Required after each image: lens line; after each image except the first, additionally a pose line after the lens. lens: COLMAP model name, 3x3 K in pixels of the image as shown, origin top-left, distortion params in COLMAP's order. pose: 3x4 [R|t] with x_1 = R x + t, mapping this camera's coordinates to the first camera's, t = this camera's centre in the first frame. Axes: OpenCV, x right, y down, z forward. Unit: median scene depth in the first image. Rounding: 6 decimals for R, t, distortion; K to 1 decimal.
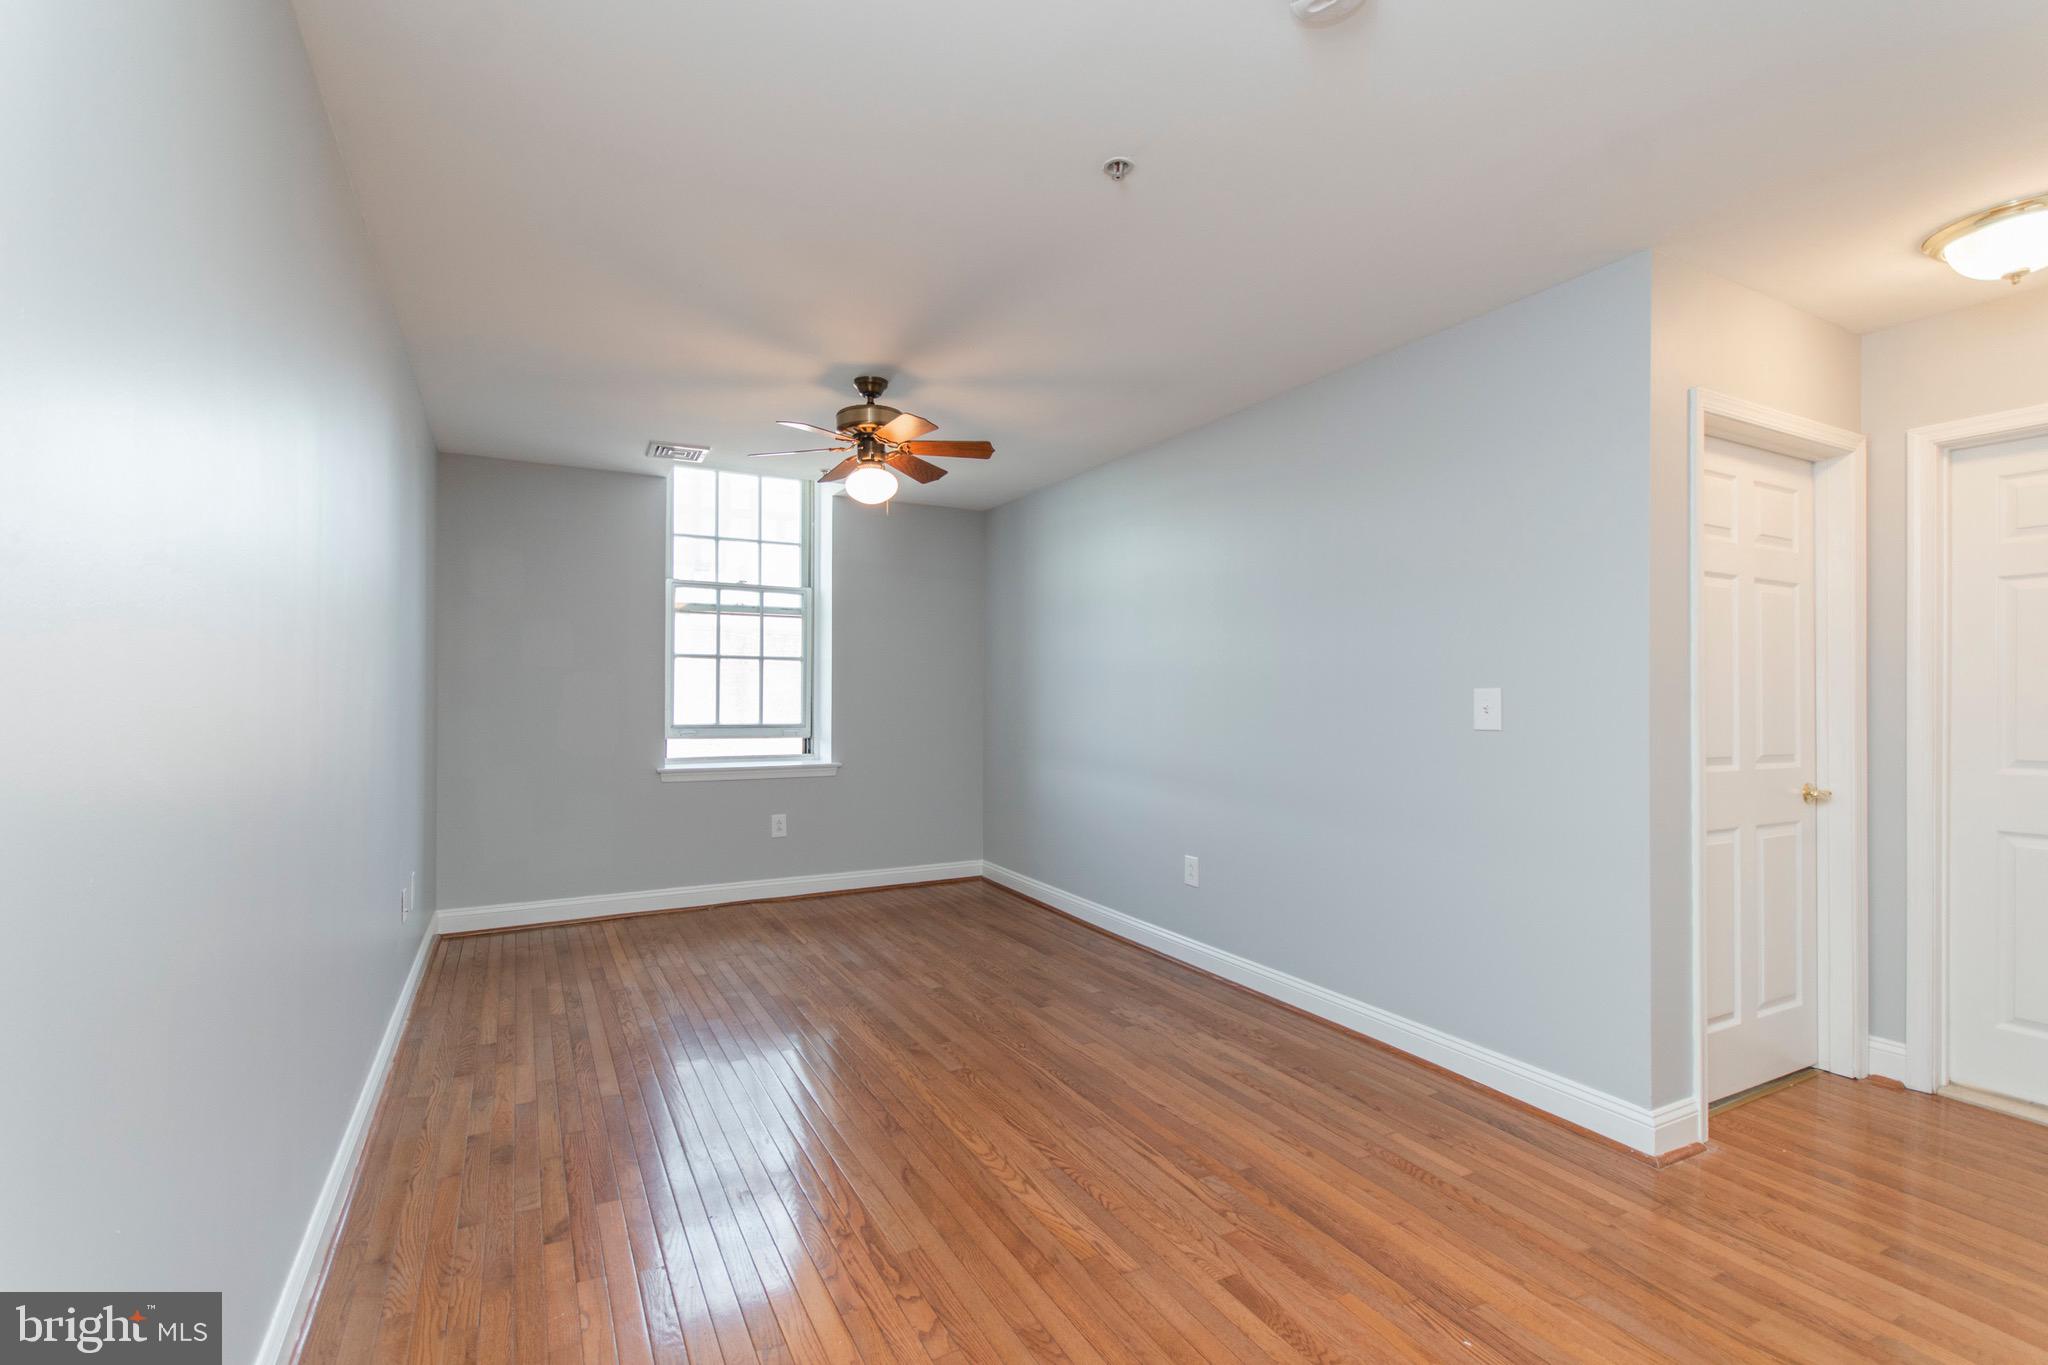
lens RADIAL K [[914.8, 0, 981.2], [0, 914.8, 694.2], [0, 0, 1]] dist [0.004926, 0.000327]
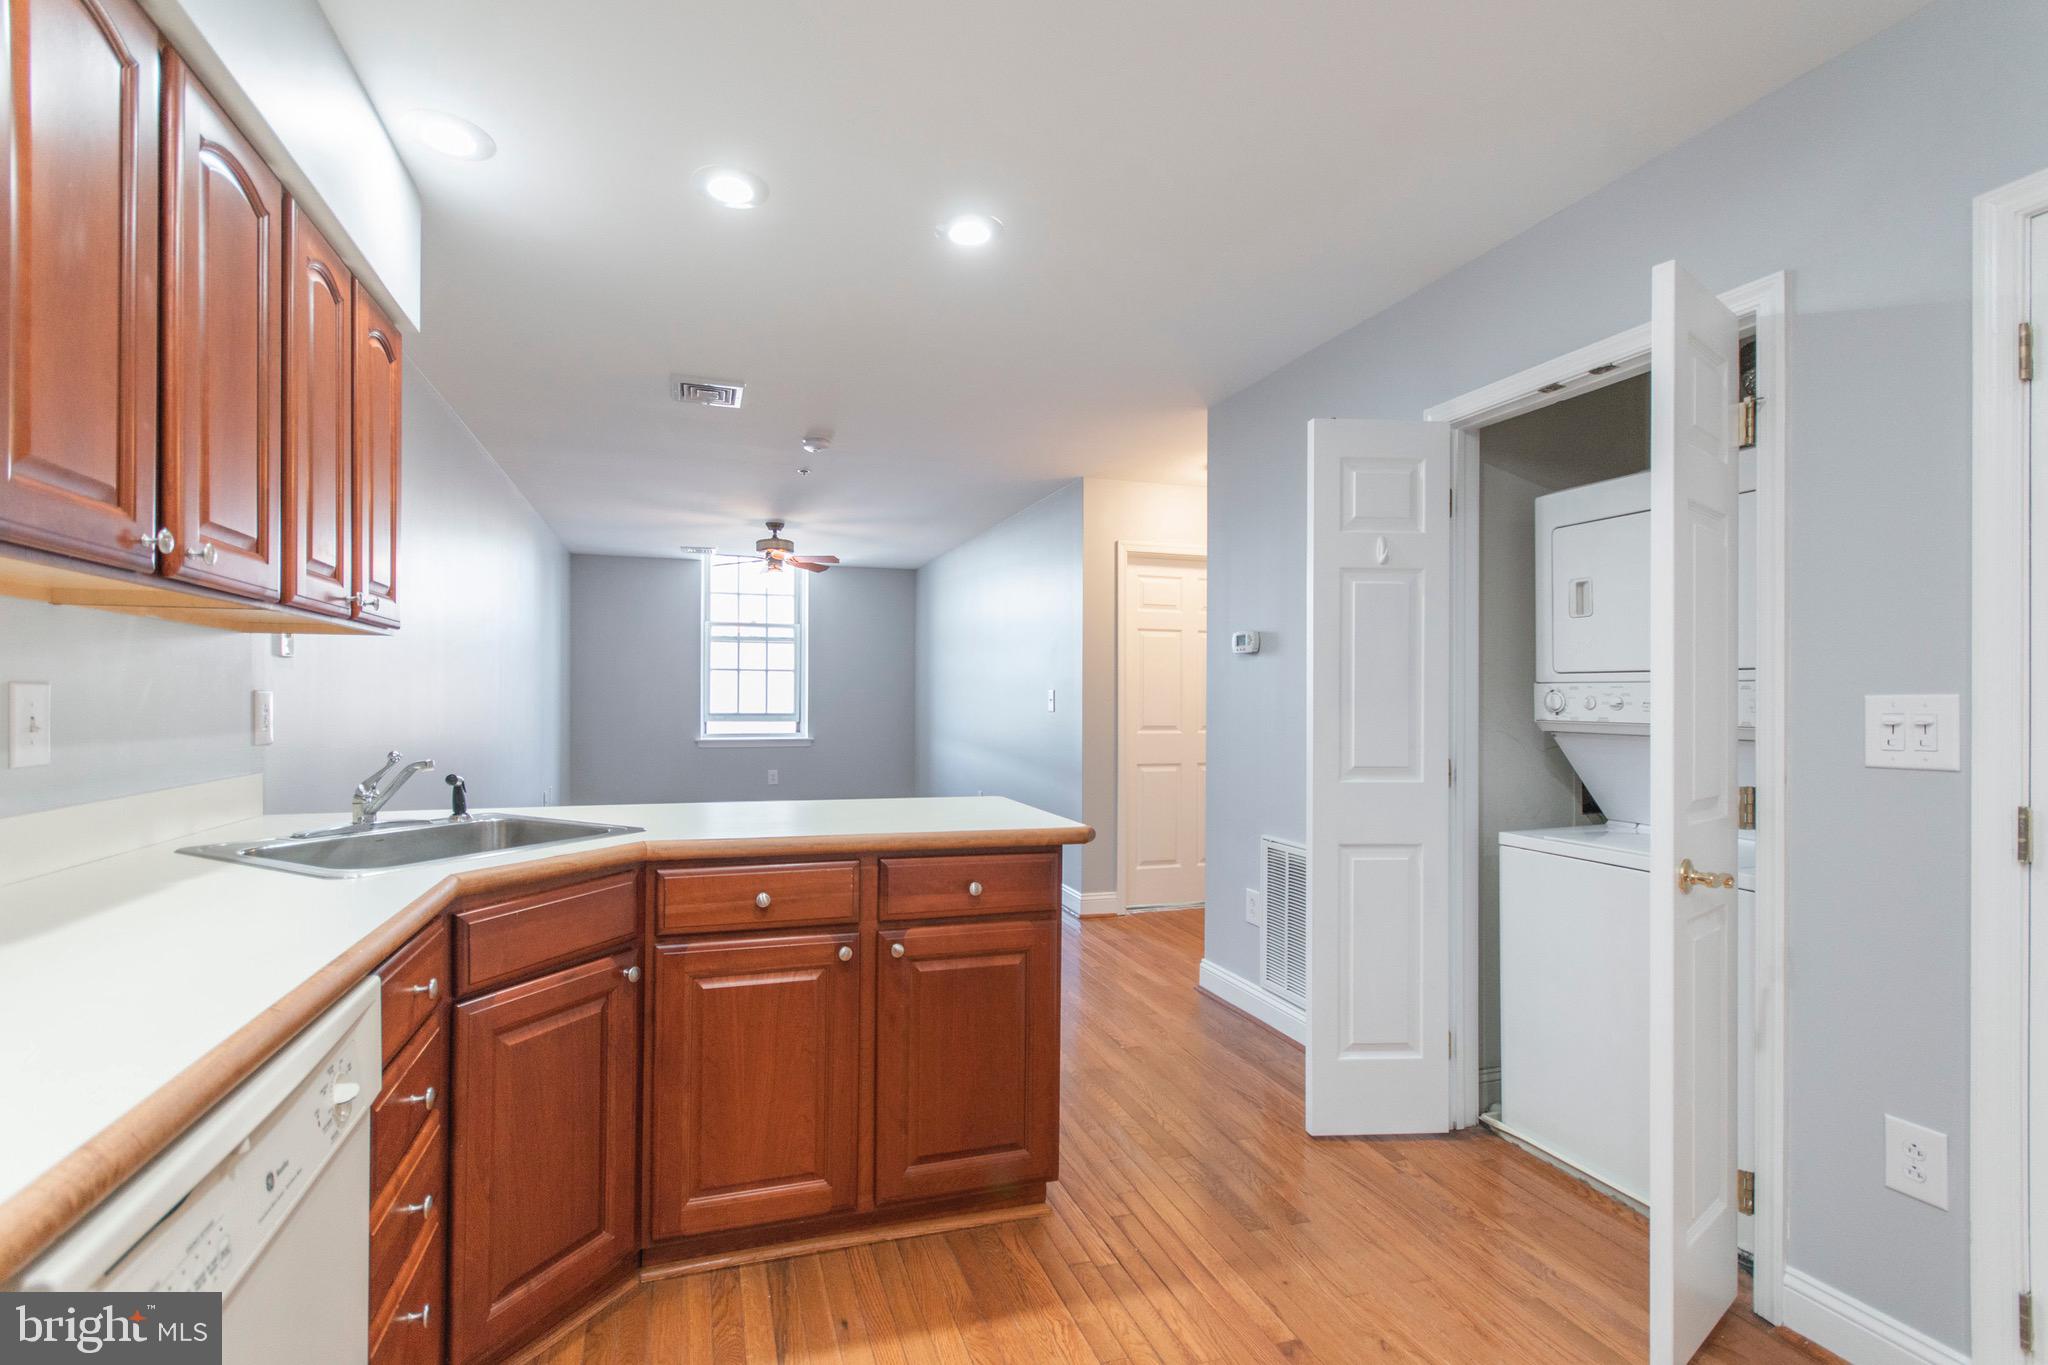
lens RADIAL K [[914.8, 0, 967.0], [0, 914.8, 702.7], [0, 0, 1]] dist [0.004926, 0.000327]
pose [[0.984922, 0.002457, -0.172983, 0.468086], [-0.000968, 0.999962, 0.008692, 0.002665], [0.172998, -0.008394, 0.984886, -0.610949]]
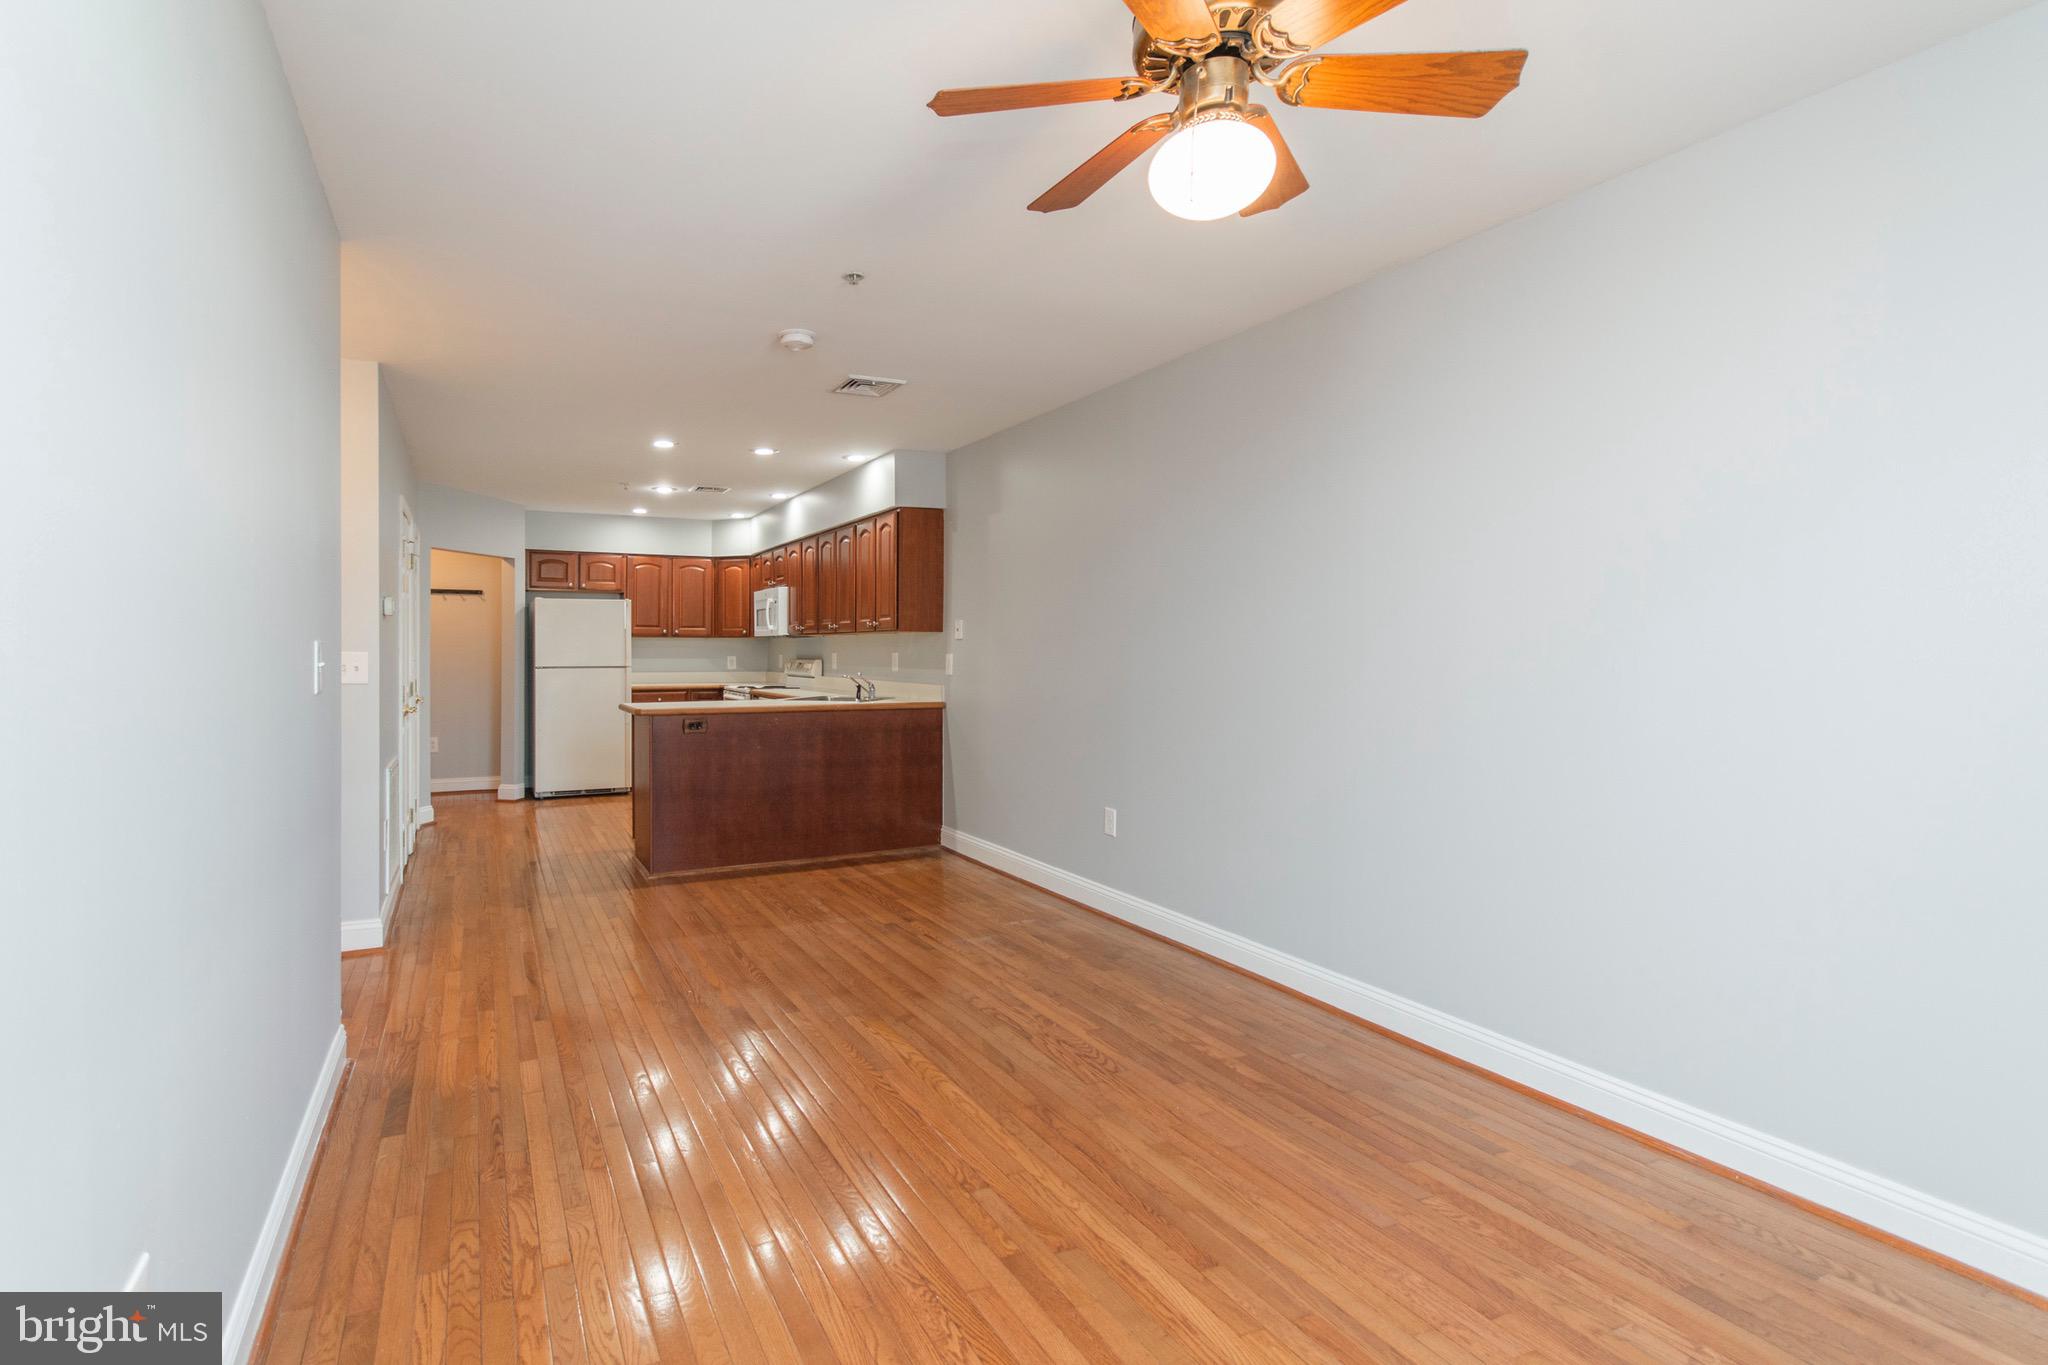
lens RADIAL K [[963.6, 0, 886.7], [0, 963.6, 652.4], [0, 0, 1]] dist [-0.000623, 0.001047]
pose [[-0.998251, -0.007482, 0.058640, 0.003889], [-0.007565, 0.999971, -0.001188, 0.000830], [-0.058630, -0.001630, -0.998278, 1.172274]]
